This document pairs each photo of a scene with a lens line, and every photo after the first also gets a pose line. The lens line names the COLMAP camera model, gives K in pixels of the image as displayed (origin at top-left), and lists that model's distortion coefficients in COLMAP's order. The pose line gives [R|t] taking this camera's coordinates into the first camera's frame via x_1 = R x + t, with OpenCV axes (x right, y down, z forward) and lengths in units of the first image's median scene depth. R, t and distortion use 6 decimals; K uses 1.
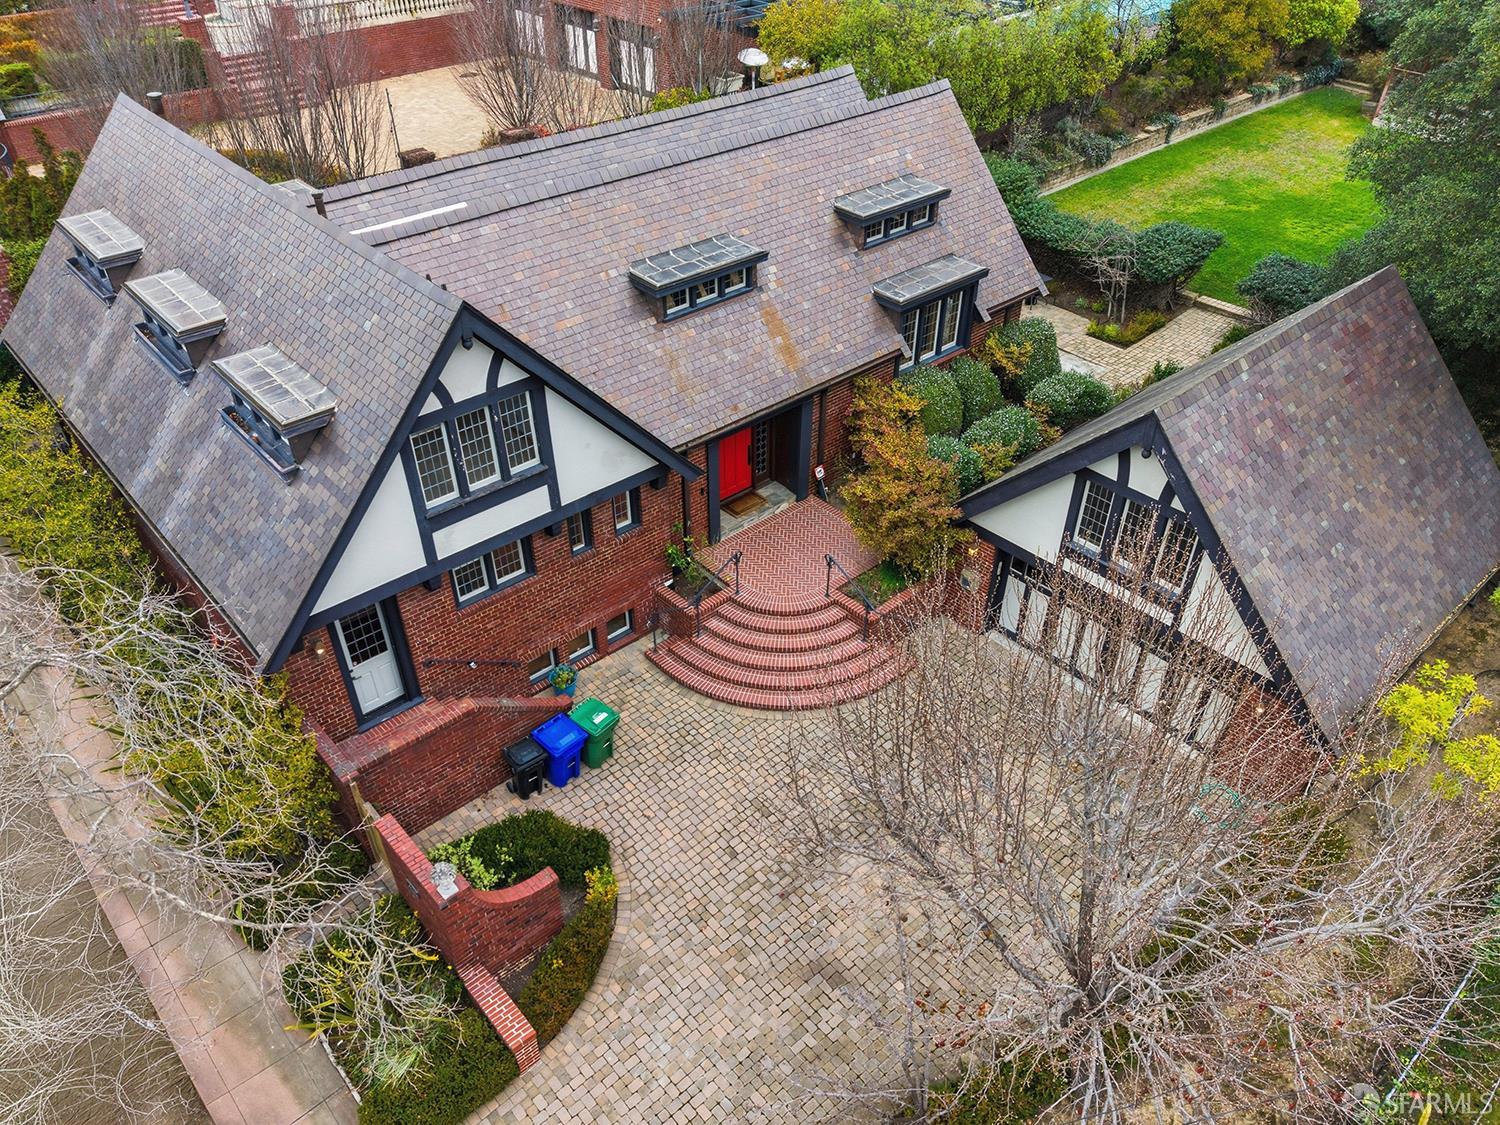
lens RADIAL K [[1085.1, 0, 749.7], [0, 1085.1, 616.1], [0, 0, 1]] dist [0.024282, -0.039450]
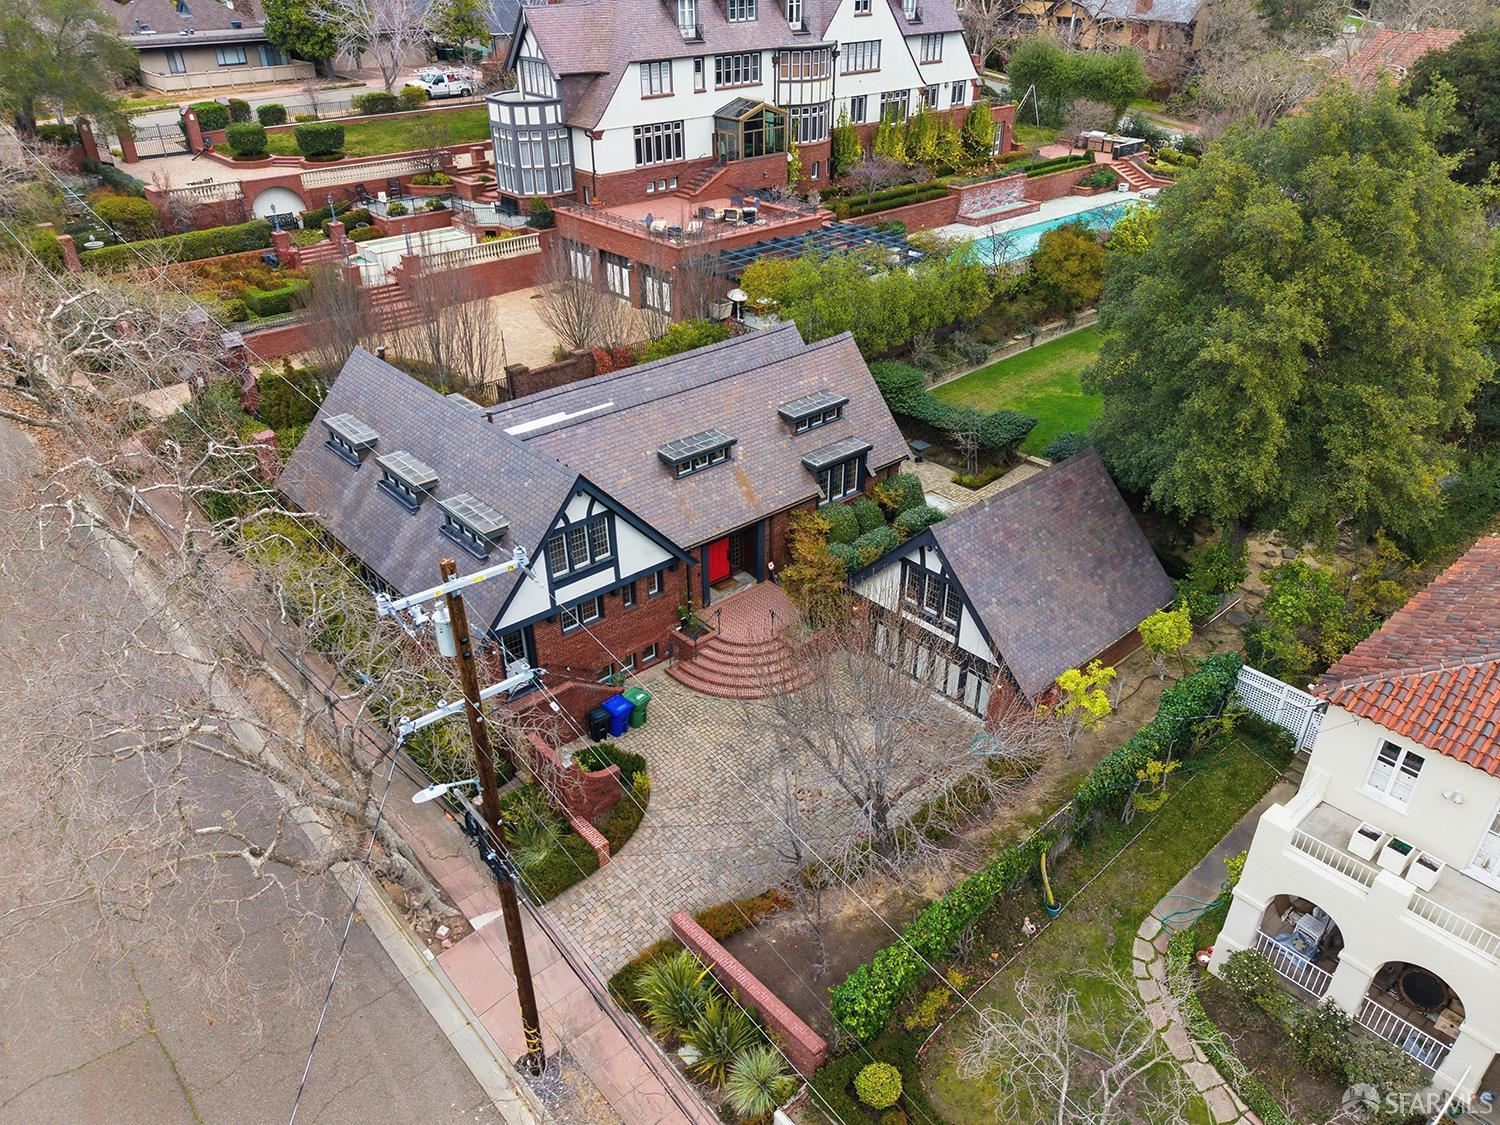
lens RADIAL K [[1085.1, 0, 758.1], [0, 1085.1, 598.8], [0, 0, 1]] dist [0.024282, -0.039450]
pose [[0.999997, -0.002030, 0.001584, 0.049281], [0.002220, 0.991304, -0.131570, 0.154520], [-0.001304, 0.131574, 0.991306, -0.722218]]
